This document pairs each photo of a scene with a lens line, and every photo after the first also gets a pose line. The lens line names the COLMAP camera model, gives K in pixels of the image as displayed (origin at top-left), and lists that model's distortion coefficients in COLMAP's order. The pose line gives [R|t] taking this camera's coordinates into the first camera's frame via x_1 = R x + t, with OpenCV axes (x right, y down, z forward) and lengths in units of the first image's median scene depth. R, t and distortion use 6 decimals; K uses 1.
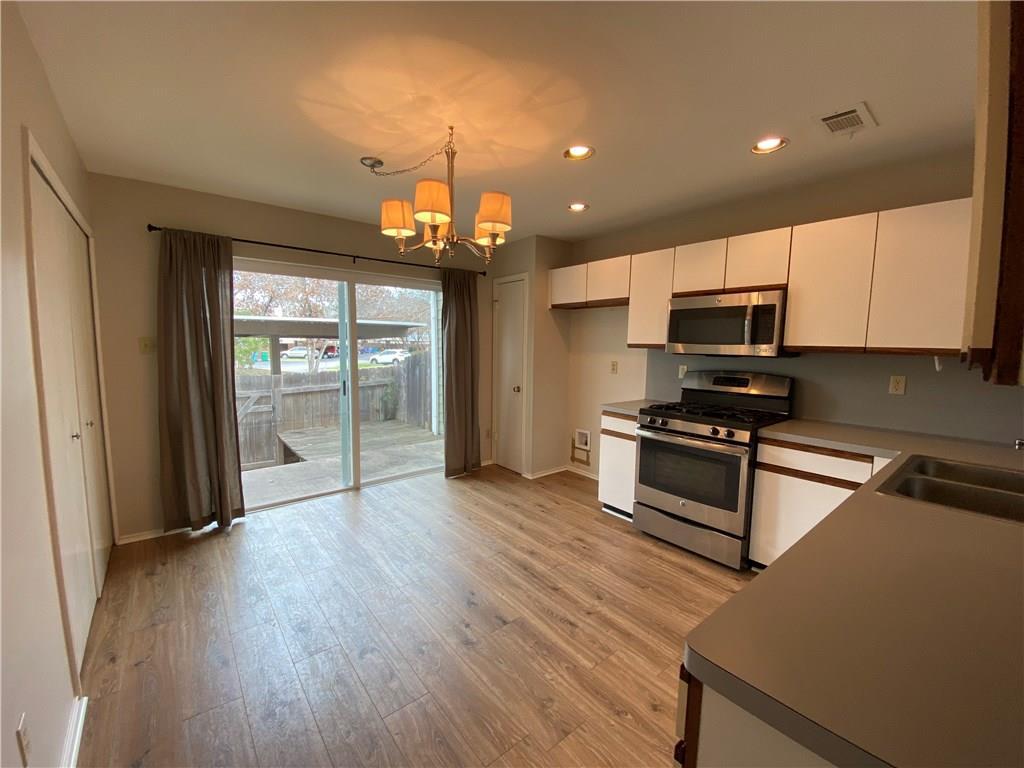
lens RADIAL K [[419.8, 0, 509.2], [0, 419.8, 384.9], [0, 0, 1]] dist [0.055974, -0.043031]
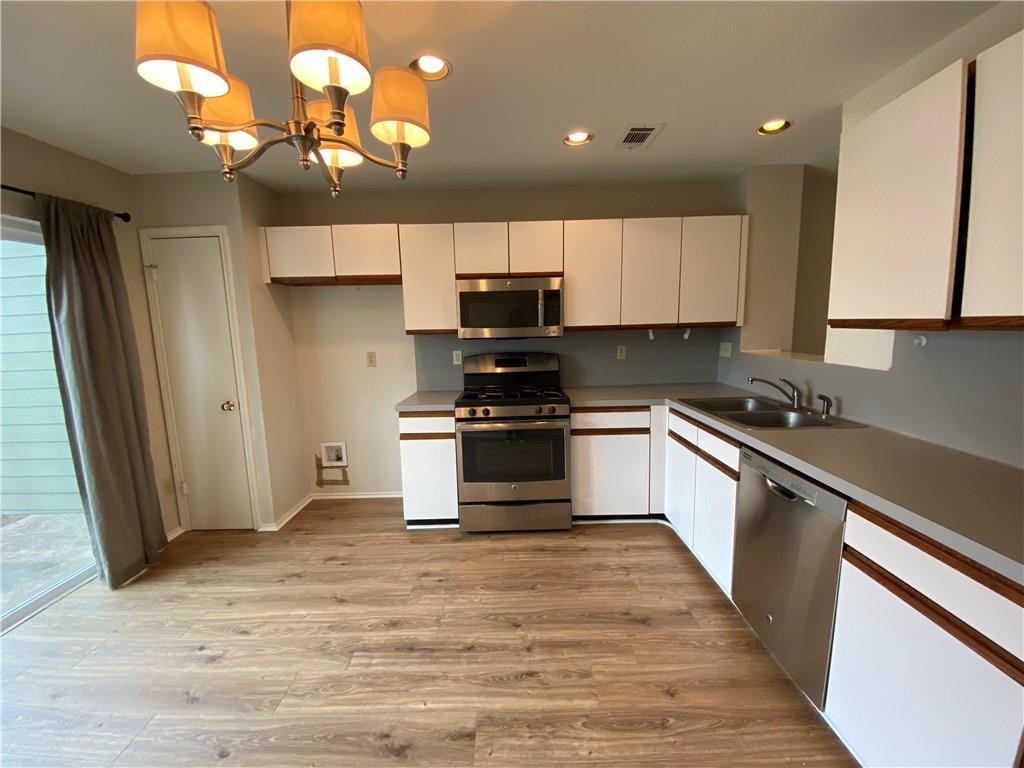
lens RADIAL K [[419.8, 0, 509.2], [0, 419.8, 384.9], [0, 0, 1]] dist [0.055974, -0.043031]
pose [[0.626161, -0.137317, 0.767506, -0.291121], [0.112921, 0.989962, 0.084992, -0.040824], [-0.771473, 0.033449, 0.635382, 0.334807]]
